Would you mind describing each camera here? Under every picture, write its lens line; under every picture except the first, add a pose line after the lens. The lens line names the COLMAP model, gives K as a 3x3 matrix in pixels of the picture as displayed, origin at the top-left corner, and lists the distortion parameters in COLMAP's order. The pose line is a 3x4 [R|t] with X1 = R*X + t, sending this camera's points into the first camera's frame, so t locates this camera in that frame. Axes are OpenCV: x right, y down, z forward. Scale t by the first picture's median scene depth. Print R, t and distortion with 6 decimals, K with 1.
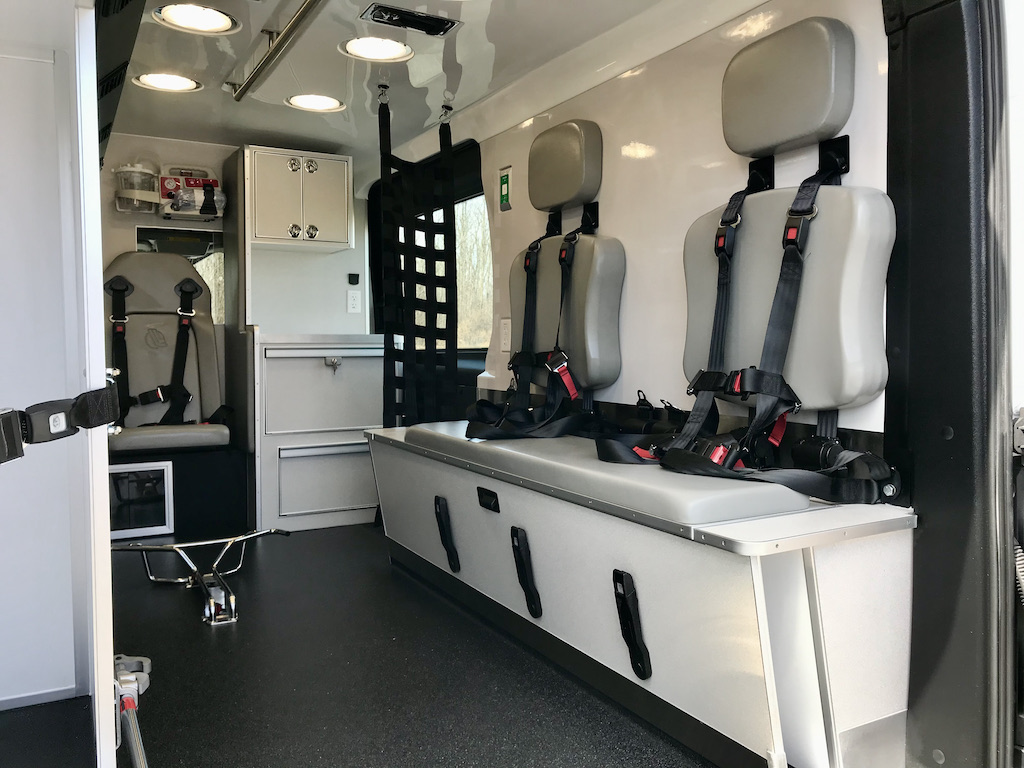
lens RADIAL K [[838.8, 0, 510.8], [0, 838.8, 392.5], [0, 0, 1]] dist [0.042099, -0.058595]
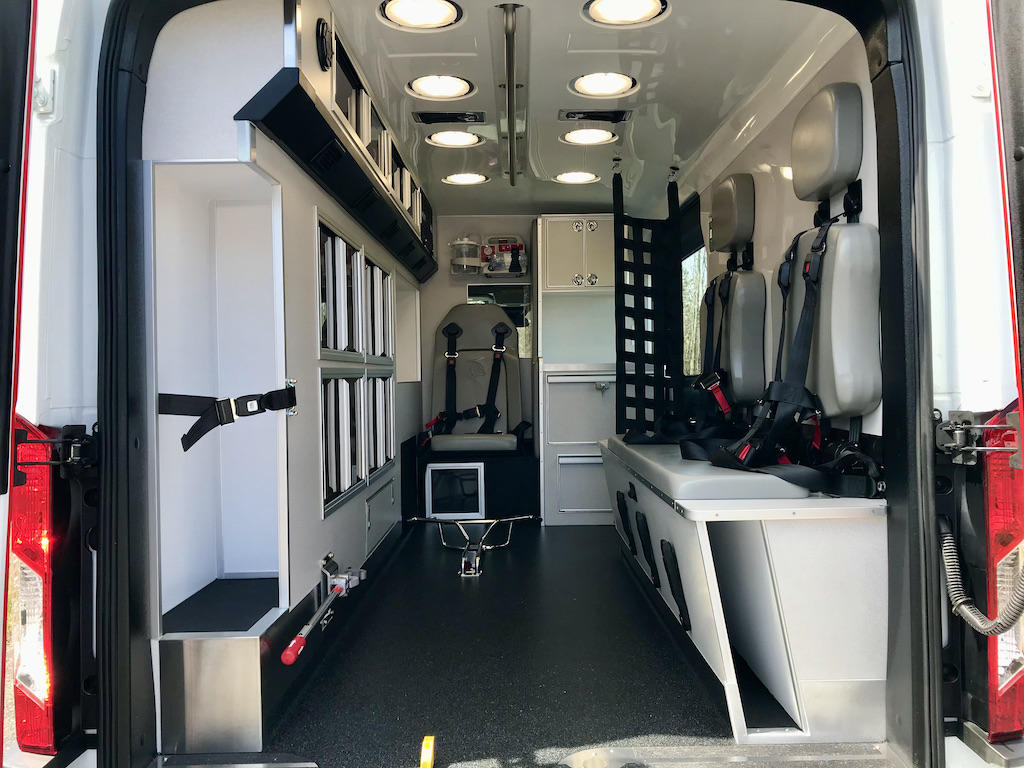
lens RADIAL K [[838.8, 0, 502.5], [0, 838.8, 394.6], [0, 0, 1]] dist [0.042099, -0.058595]
pose [[0.871514, -0.000478, -0.490371, 0.281084], [-0.018014, 0.999293, -0.032988, 0.019507], [0.490040, 0.037583, 0.870889, -0.123821]]
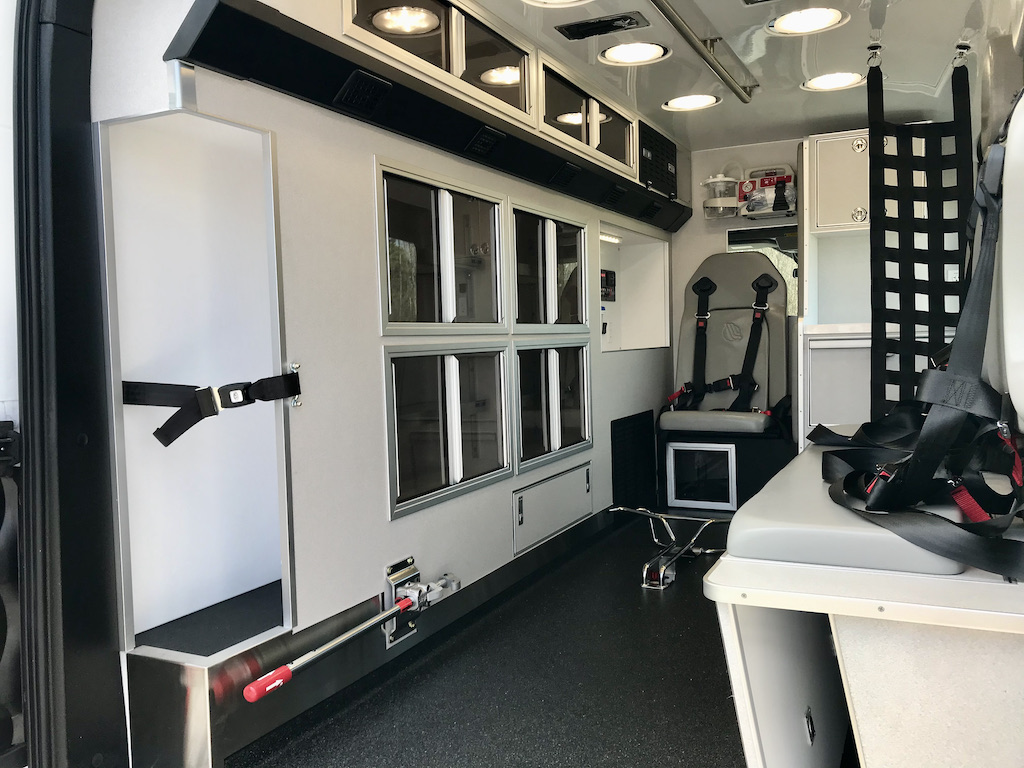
lens RADIAL K [[838.8, 0, 504.8], [0, 838.8, 389.8], [0, 0, 1]] dist [0.042099, -0.058595]
pose [[0.564160, 0.037155, -0.824829, 0.353431], [-0.026460, 0.999287, 0.026916, -0.011270], [0.825241, 0.006640, 0.564741, 0.155986]]
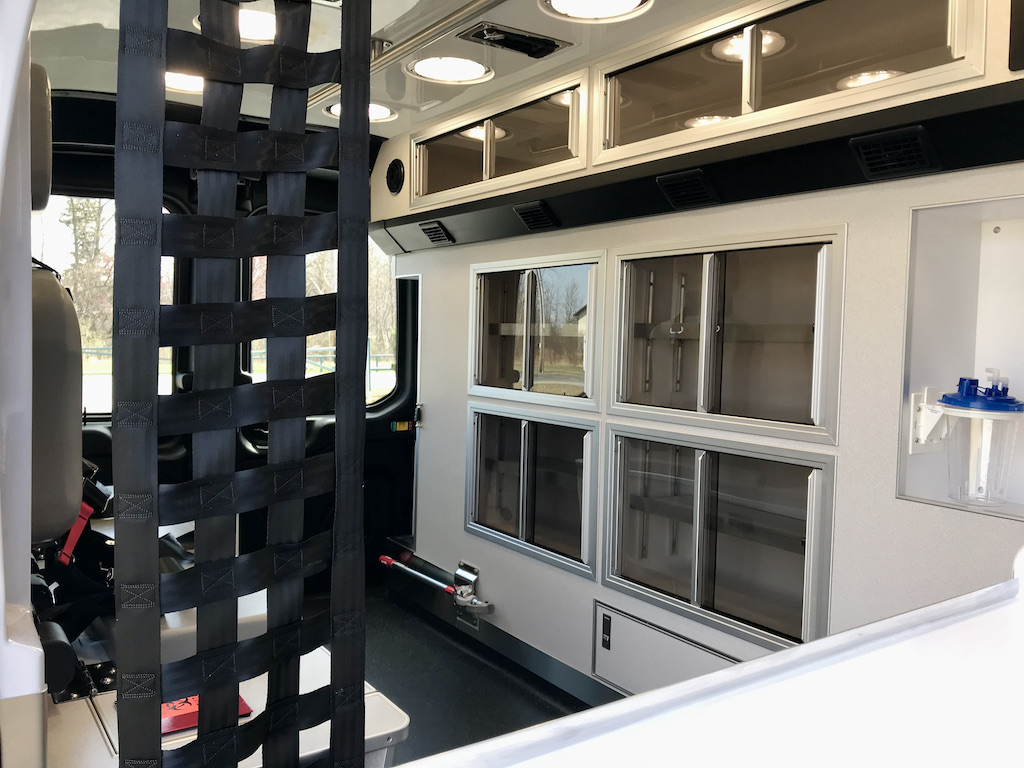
lens RADIAL K [[838.8, 0, 513.6], [0, 838.8, 381.0], [0, 0, 1]] dist [0.042099, -0.058595]
pose [[-0.993596, -0.017918, -0.111558, -0.167137], [-0.031259, 0.992400, 0.119015, -0.146947], [0.108578, 0.121740, -0.986605, 1.275838]]
